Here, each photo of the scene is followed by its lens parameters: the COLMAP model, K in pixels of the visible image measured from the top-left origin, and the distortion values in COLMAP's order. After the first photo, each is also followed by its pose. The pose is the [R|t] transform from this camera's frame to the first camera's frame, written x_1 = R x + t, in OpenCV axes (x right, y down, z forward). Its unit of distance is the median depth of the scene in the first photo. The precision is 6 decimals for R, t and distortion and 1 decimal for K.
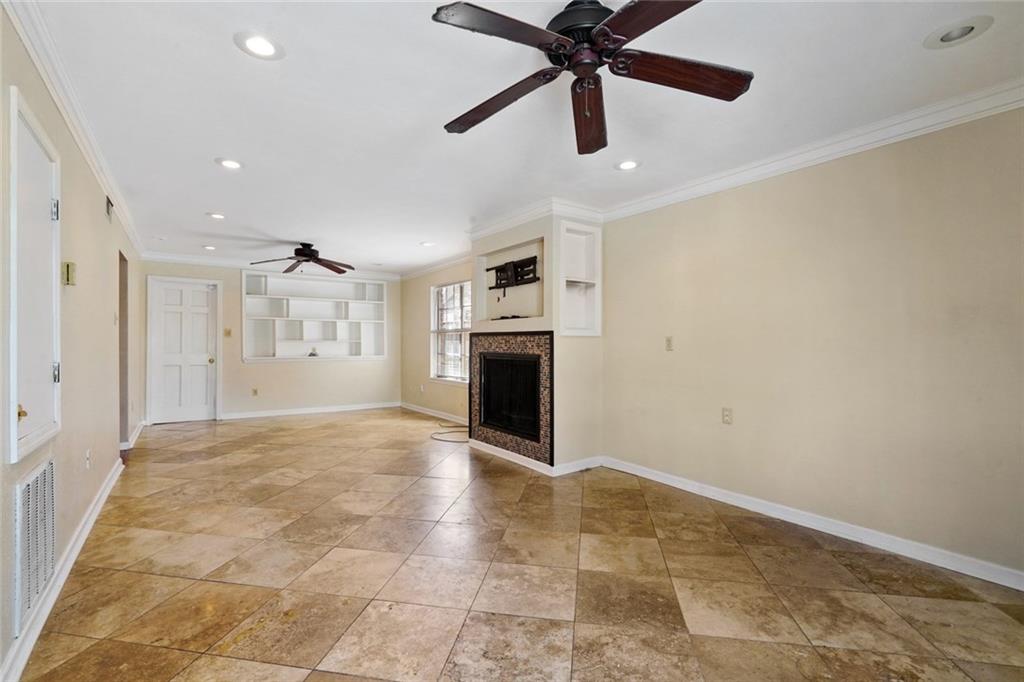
lens RADIAL K [[471.1, 0, 511.9], [0, 471.1, 342.1], [0, 0, 1]] dist [-0.000897, 0.000110]
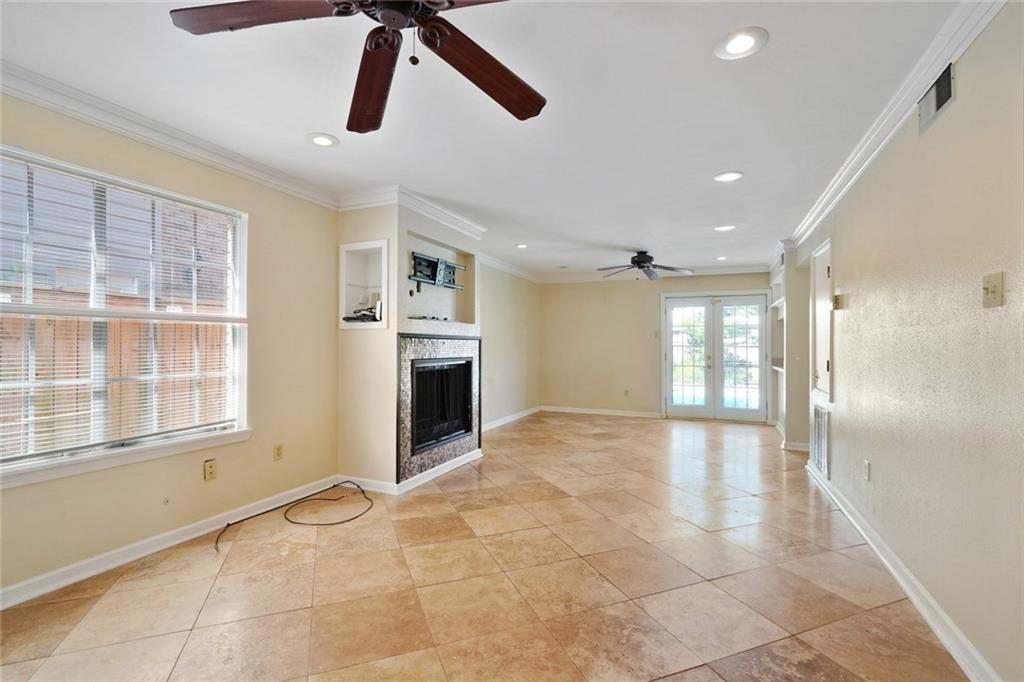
lens RADIAL K [[471.1, 0, 511.6], [0, 471.1, 343.6], [0, 0, 1]] dist [-0.000897, 0.000110]
pose [[-0.529041, 0.004312, 0.848585, -0.818196], [-0.003937, 0.999964, -0.007536, 0.001914], [-0.848587, -0.007328, -0.529005, 1.303609]]
